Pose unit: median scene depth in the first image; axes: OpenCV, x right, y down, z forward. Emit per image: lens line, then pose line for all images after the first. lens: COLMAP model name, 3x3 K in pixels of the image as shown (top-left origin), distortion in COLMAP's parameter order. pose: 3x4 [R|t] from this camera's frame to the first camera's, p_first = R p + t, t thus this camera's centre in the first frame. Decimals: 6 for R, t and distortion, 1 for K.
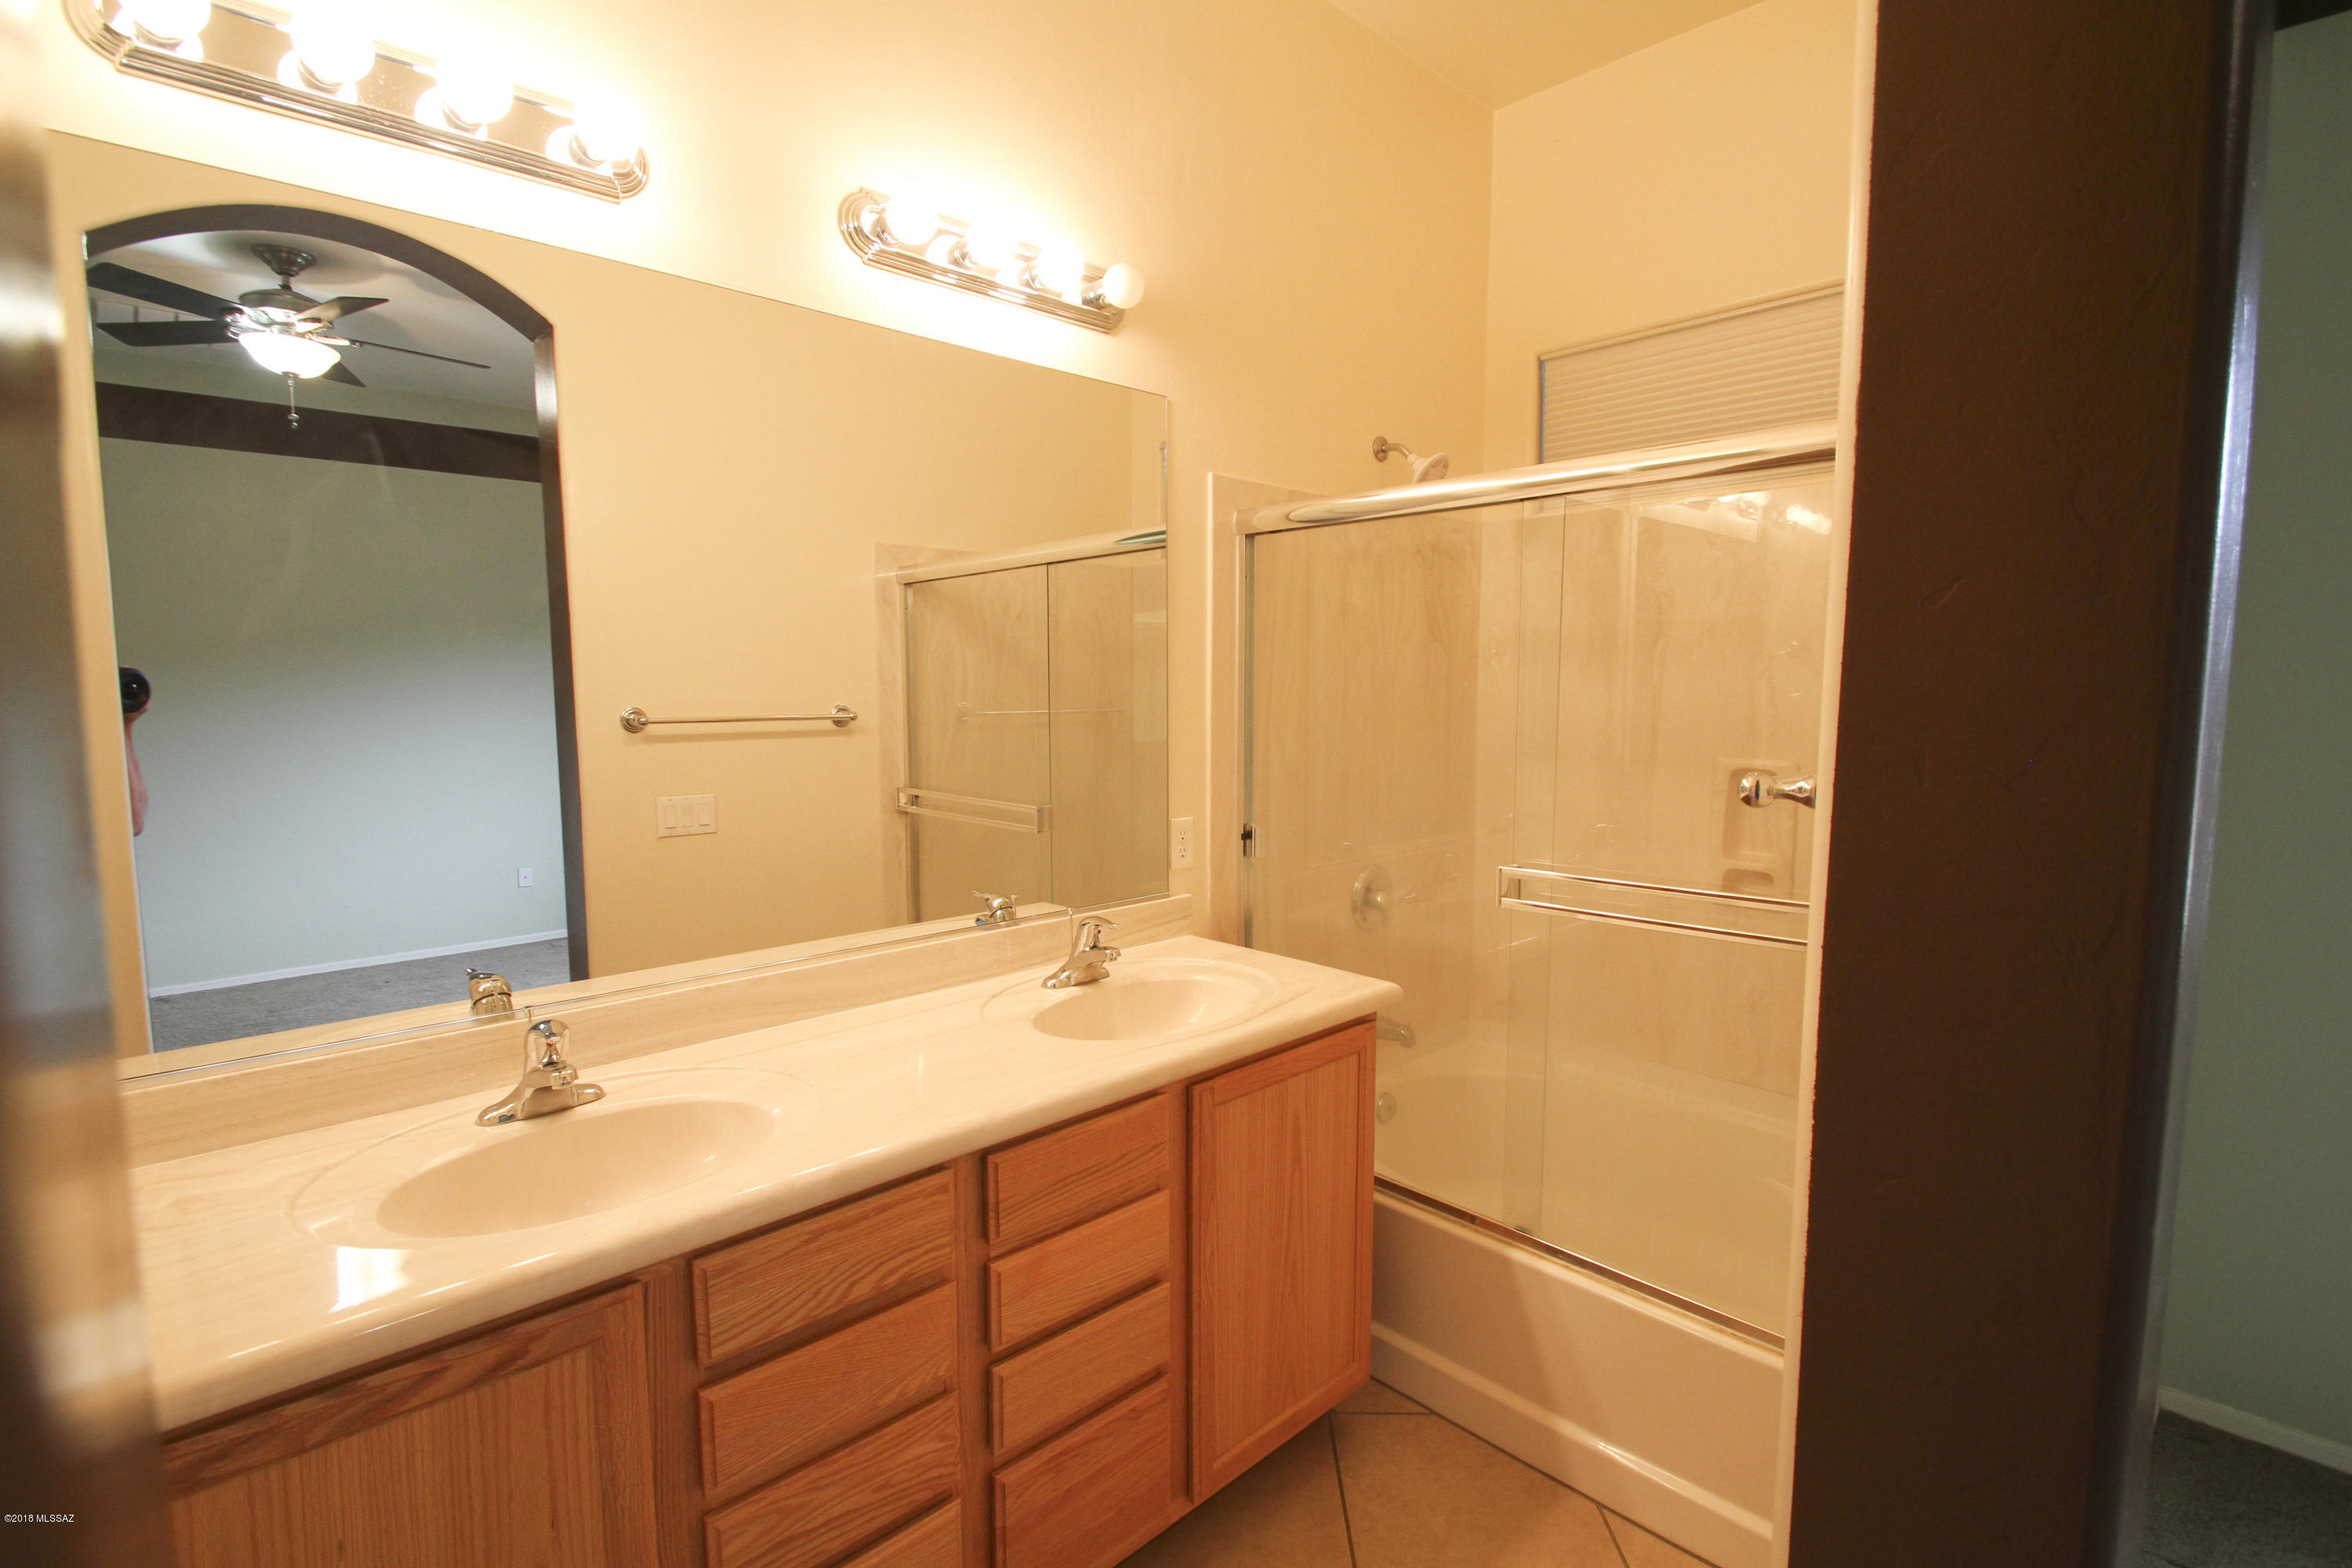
lens RADIAL K [[1087.6, 0, 1164.0], [0, 1087.6, 782.6], [0, 0, 1]] dist [0.001984, -0.010145]
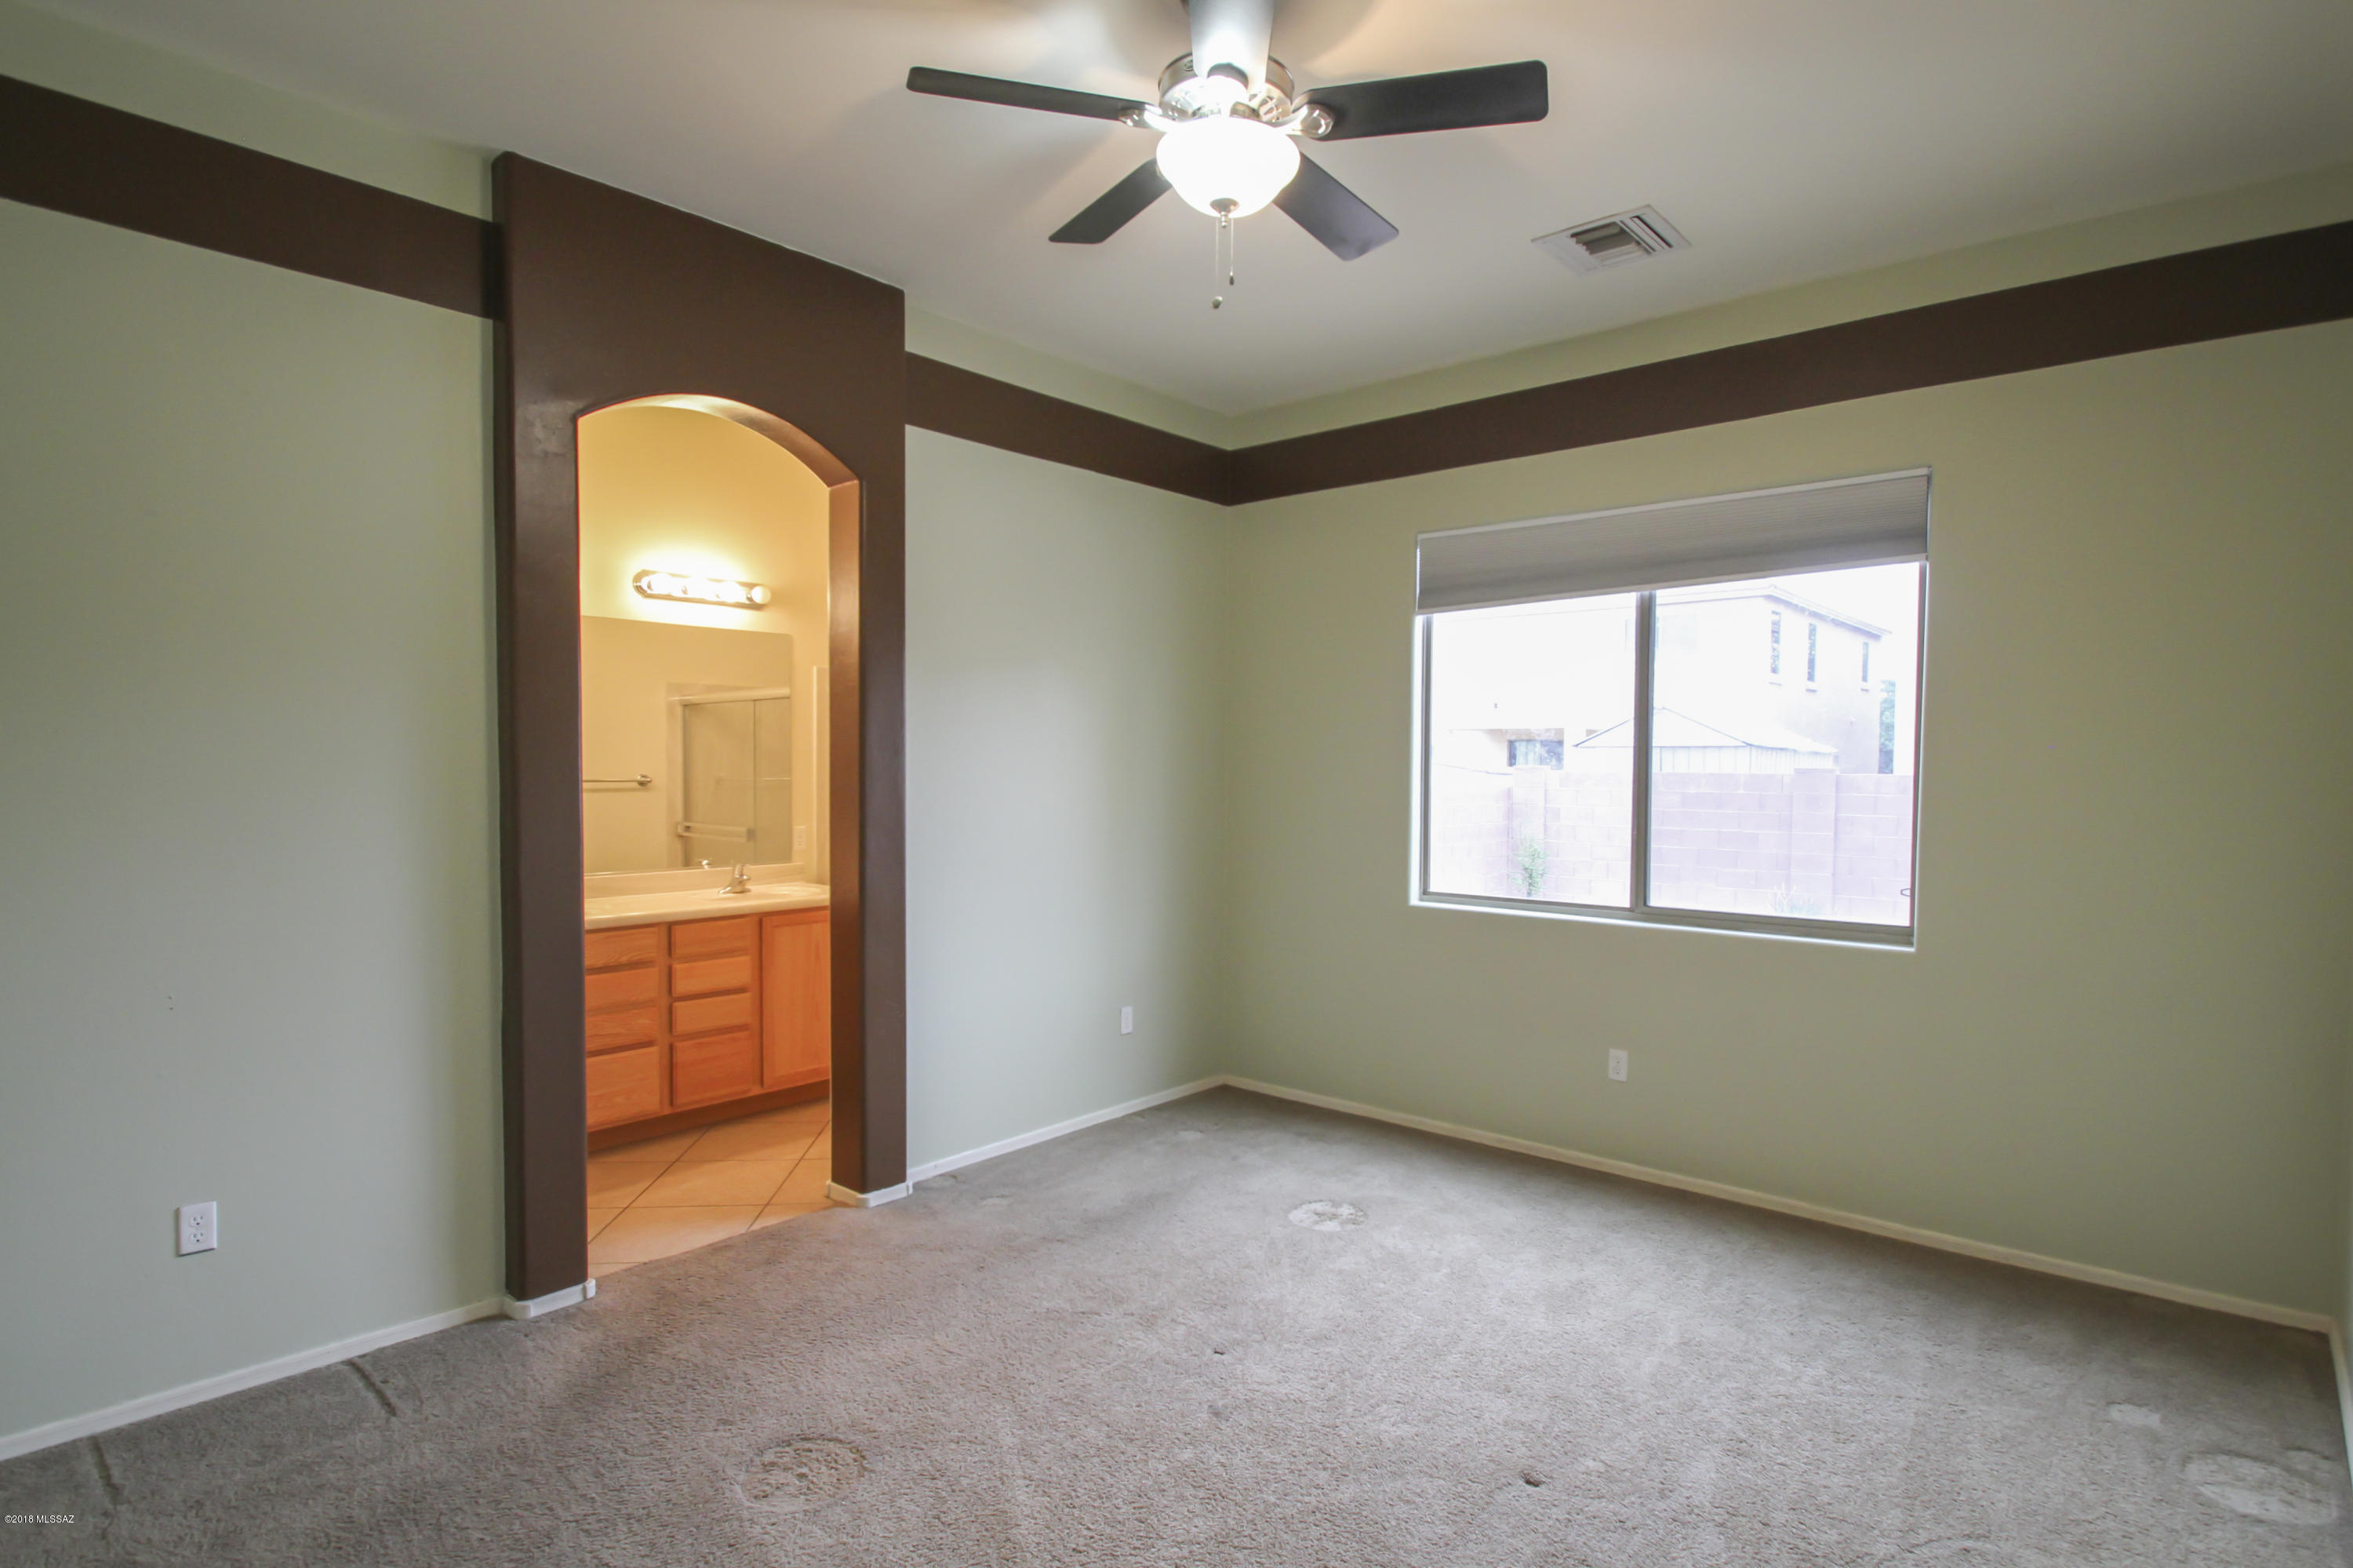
lens RADIAL K [[1220.9, 0, 1185.6], [0, 1220.9, 782.8], [0, 0, 1]] dist [0.002701, -0.003005]
pose [[0.995598, 0.002581, 0.093692, 0.729895], [0.003988, 0.997549, -0.069853, 0.157639], [-0.093642, 0.069919, 0.993148, -1.948801]]
